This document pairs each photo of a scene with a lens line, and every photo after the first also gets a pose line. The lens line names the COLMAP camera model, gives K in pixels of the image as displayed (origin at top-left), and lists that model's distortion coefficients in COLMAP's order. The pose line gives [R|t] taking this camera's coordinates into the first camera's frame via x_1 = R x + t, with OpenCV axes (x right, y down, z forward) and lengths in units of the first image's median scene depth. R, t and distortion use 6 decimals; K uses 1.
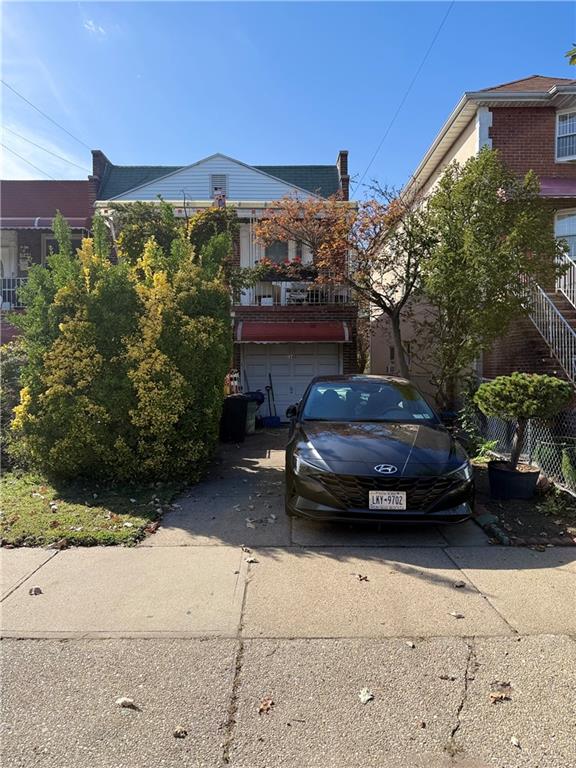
lens RADIAL K [[525.4, 0, 285.2], [0, 525.4, 394.1], [0, 0, 1]] dist [0.066319, -0.098781]
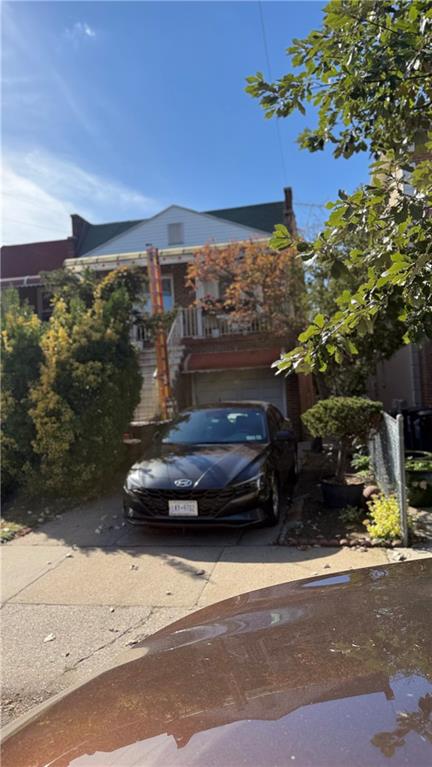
lens RADIAL K [[528.1, 0, 216.0], [0, 528.1, 383.5], [0, 0, 1]] dist [0.108901, -0.200278]
pose [[0.978375, -0.055083, -0.199371, 0.311733], [0.043939, 0.997237, -0.059899, -0.007988], [0.202120, 0.049844, 0.978092, -0.129541]]
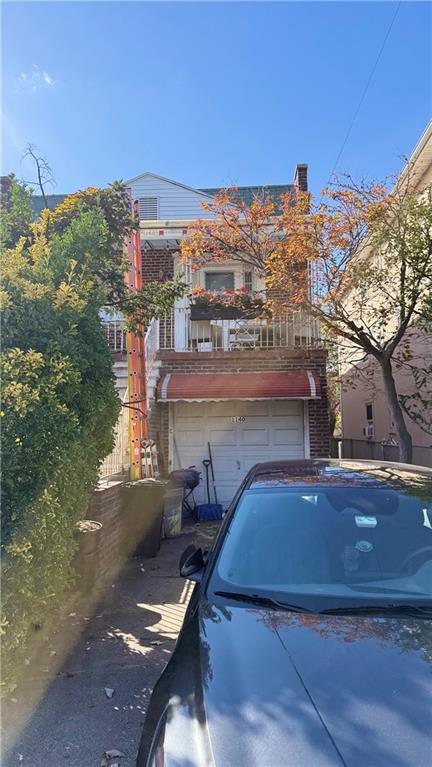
lens RADIAL K [[528.1, 0, 216.0], [0, 528.1, 383.5], [0, 0, 1]] dist [0.108901, -0.200278]
pose [[0.997883, -0.016065, -0.063021, 0.048718], [0.007693, 0.991365, -0.130902, -0.040948], [0.064580, 0.130140, 0.989390, 0.435994]]
